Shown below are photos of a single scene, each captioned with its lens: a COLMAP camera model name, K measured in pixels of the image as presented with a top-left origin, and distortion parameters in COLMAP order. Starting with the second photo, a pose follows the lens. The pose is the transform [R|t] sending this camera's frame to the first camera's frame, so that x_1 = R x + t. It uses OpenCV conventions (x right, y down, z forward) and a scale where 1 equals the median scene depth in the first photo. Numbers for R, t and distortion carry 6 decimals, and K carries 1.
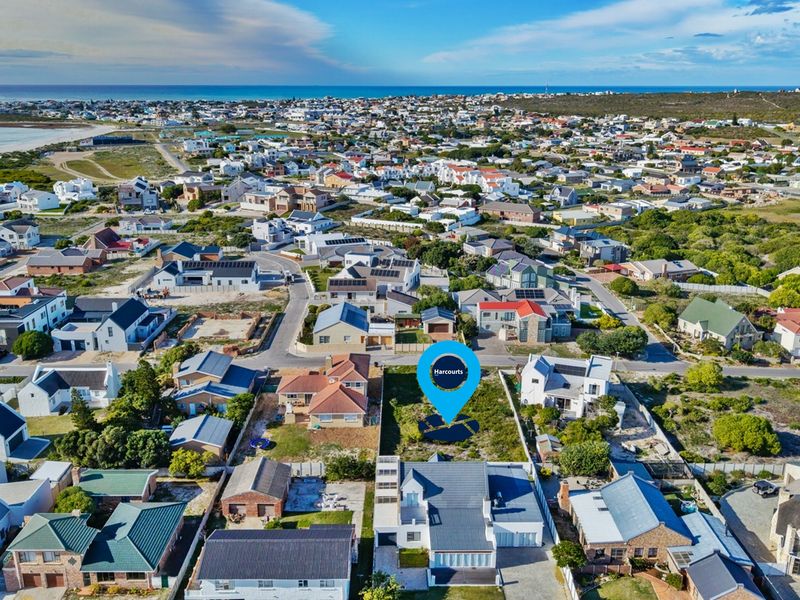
lens RADIAL K [[715.1, 0, 413.3], [0, 715.1, 301.3], [0, 0, 1]] dist [0.103254, -0.193225]
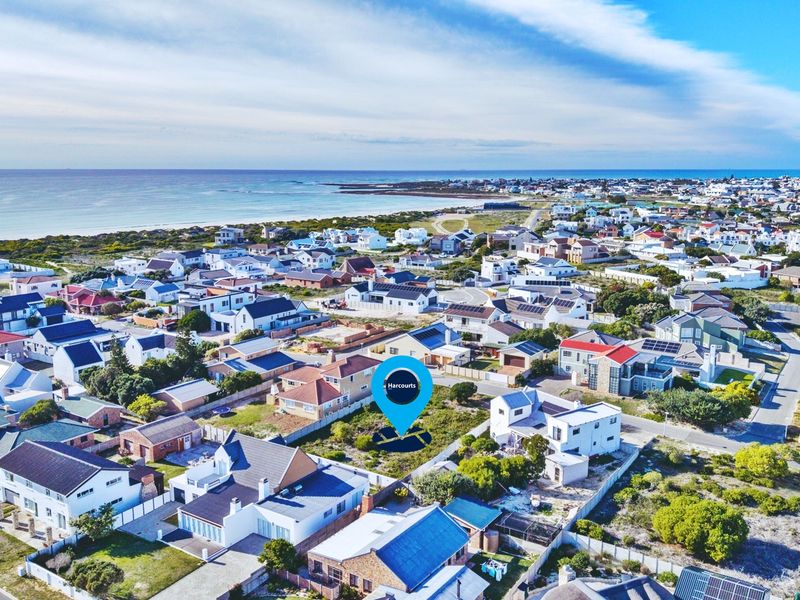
lens RADIAL K [[715.1, 0, 413.3], [0, 715.1, 301.3], [0, 0, 1]] dist [0.103254, -0.193225]
pose [[0.822095, 0.098892, -0.560696, 0.443342], [-0.159723, 0.985312, -0.060404, 0.039529], [0.546487, 0.139214, 0.825816, 0.172485]]
